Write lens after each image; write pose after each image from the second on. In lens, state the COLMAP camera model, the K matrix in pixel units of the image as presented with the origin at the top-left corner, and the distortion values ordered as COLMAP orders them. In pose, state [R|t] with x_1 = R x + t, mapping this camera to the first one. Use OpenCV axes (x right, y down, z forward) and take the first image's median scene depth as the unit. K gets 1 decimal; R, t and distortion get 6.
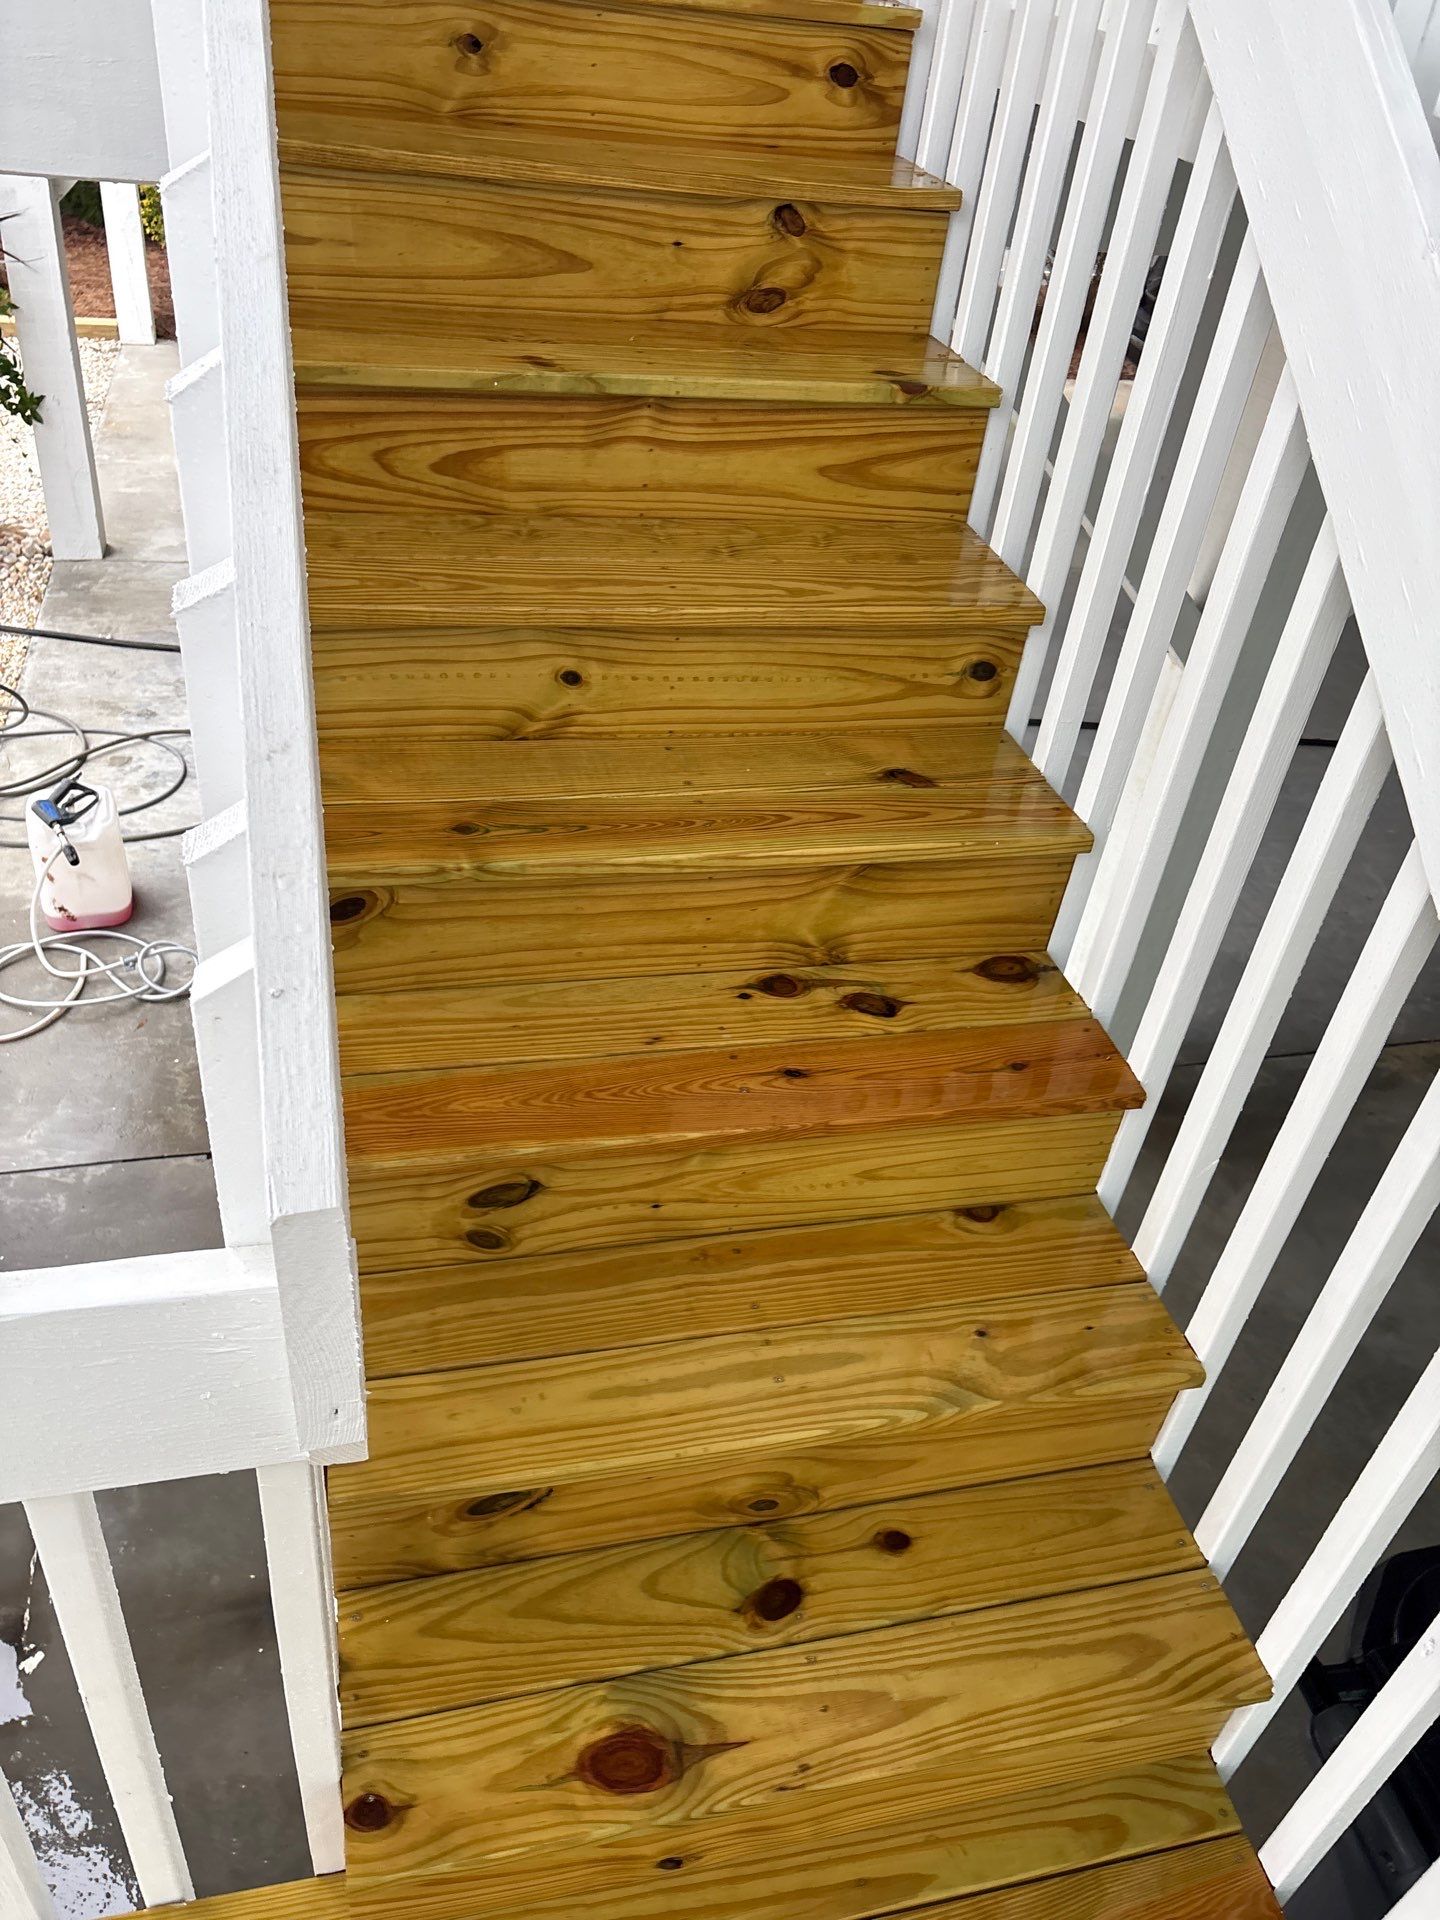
lens RADIAL K [[1451.9, 0, 720.0], [0, 1451.9, 960.0], [0, 0, 1]] dist [0.066202, -0.114317]
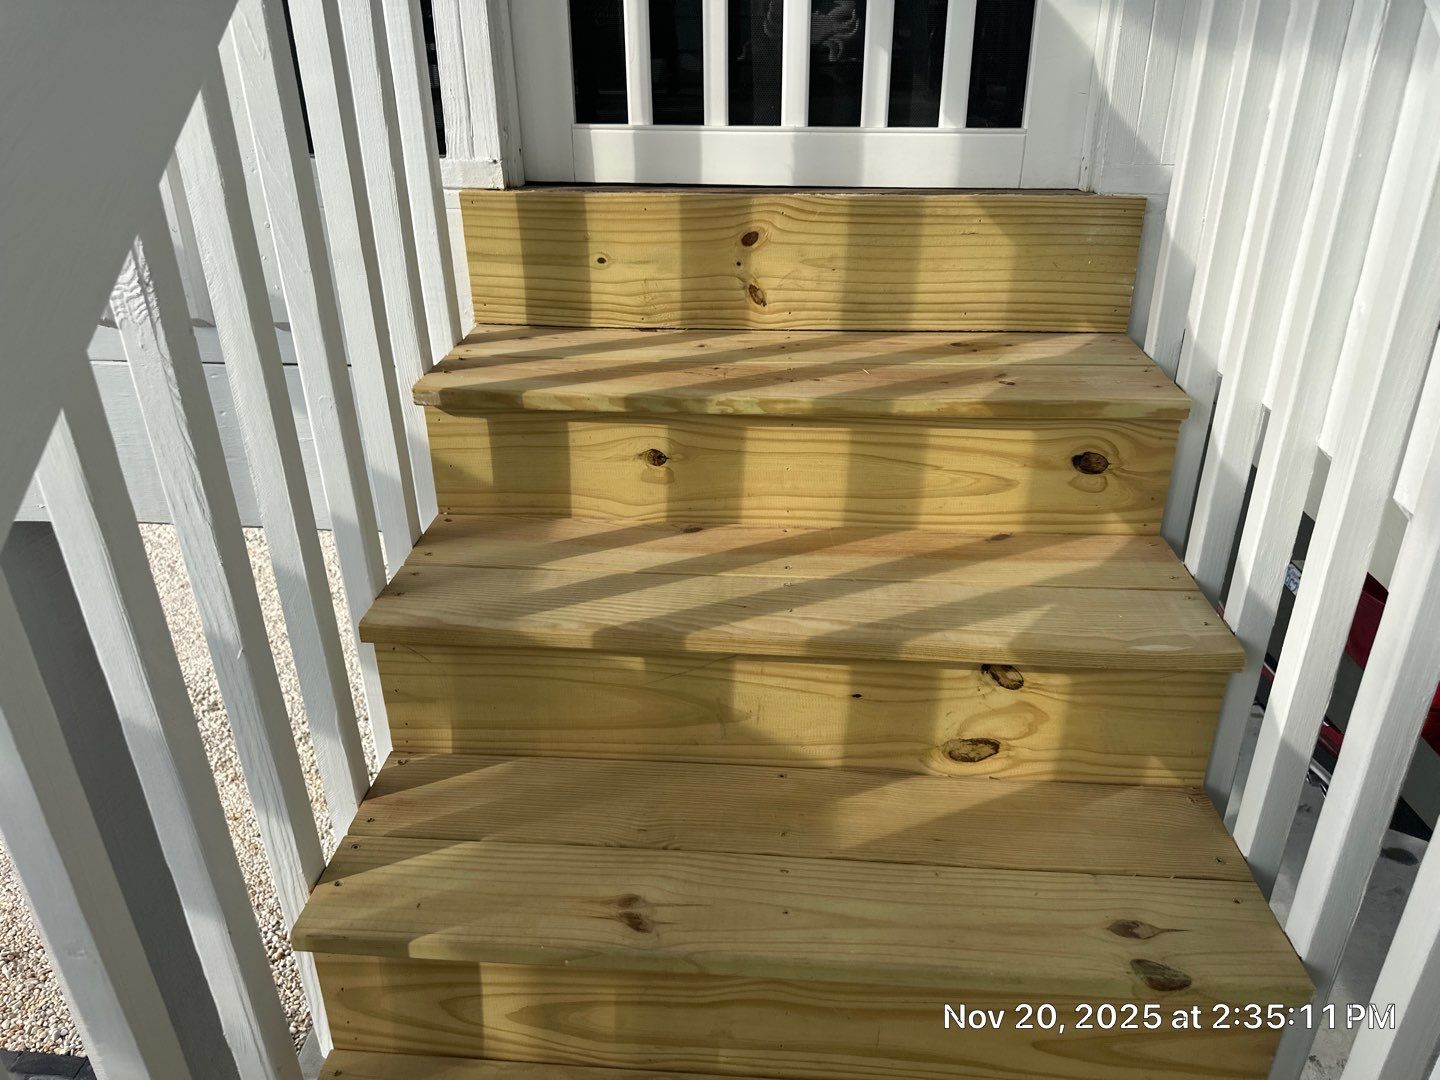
lens RADIAL K [[1015.2, 0, 725.0], [0, 1015.2, 534.1], [0, 0, 1]] dist [0.121387, -0.205678]
pose [[0.947882, 0.030371, -0.317170, 0.085796], [-0.092957, 0.978500, -0.184111, -0.505791], [0.304759, 0.203999, 0.930326, 0.468109]]
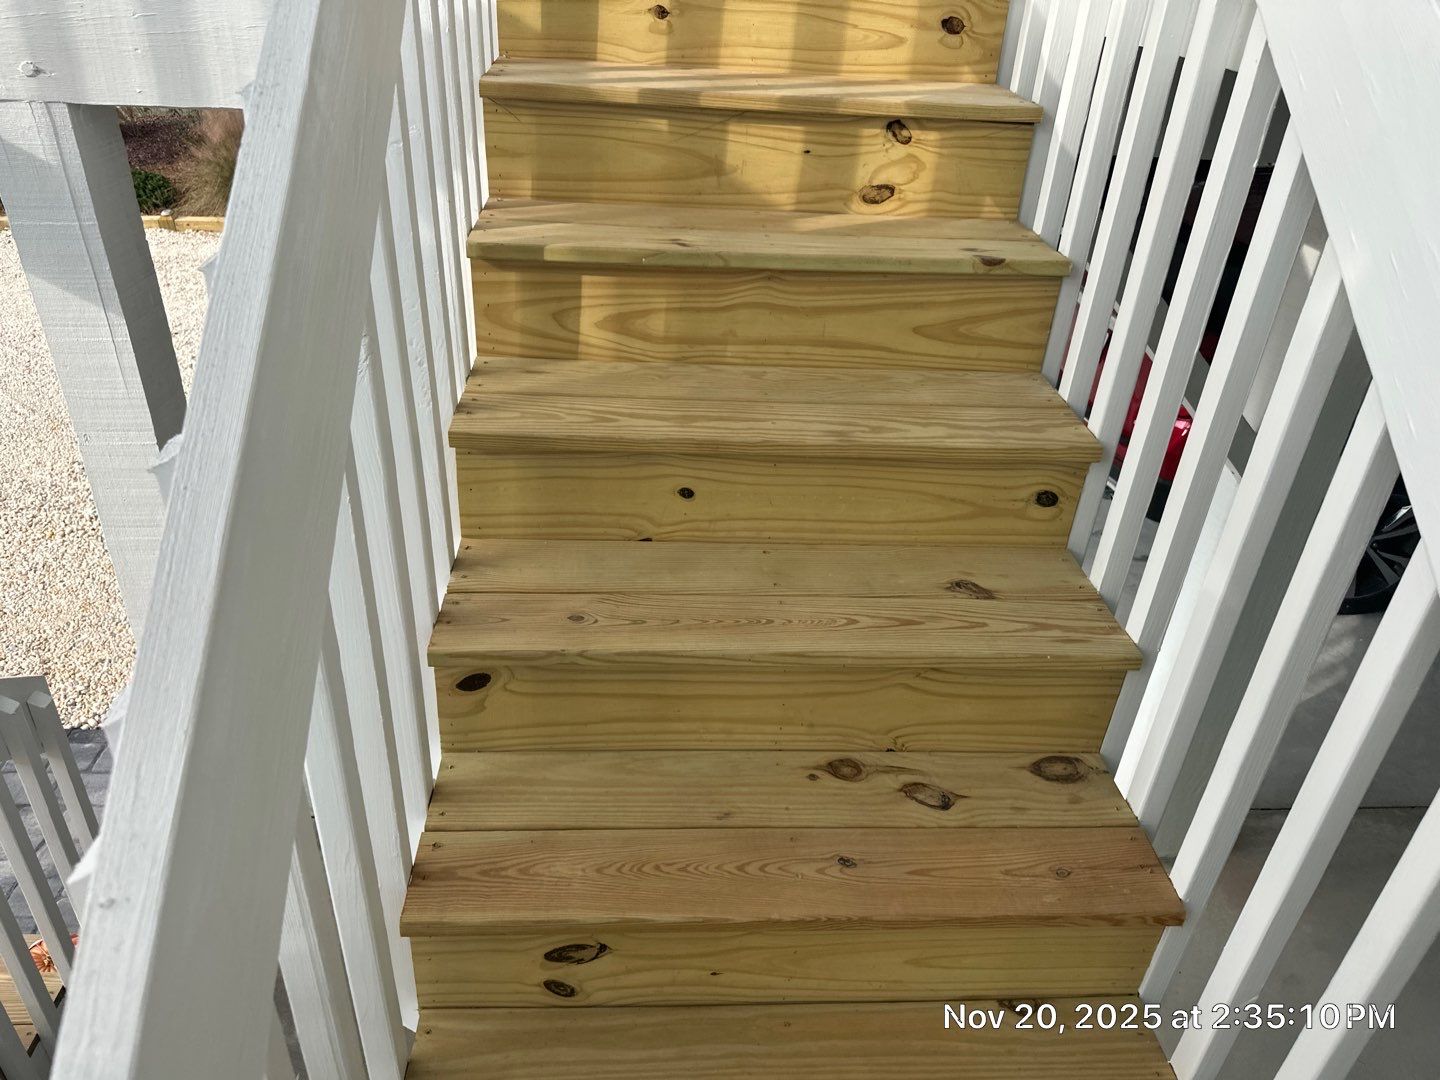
lens RADIAL K [[1015.2, 0, 725.0], [0, 1015.2, 534.1], [0, 0, 1]] dist [0.121387, -0.205678]
pose [[0.984151, 0.047567, -0.170836, 0.073873], [-0.066482, 0.992059, -0.106763, -0.070878], [0.164401, 0.116428, 0.979498, 0.177166]]
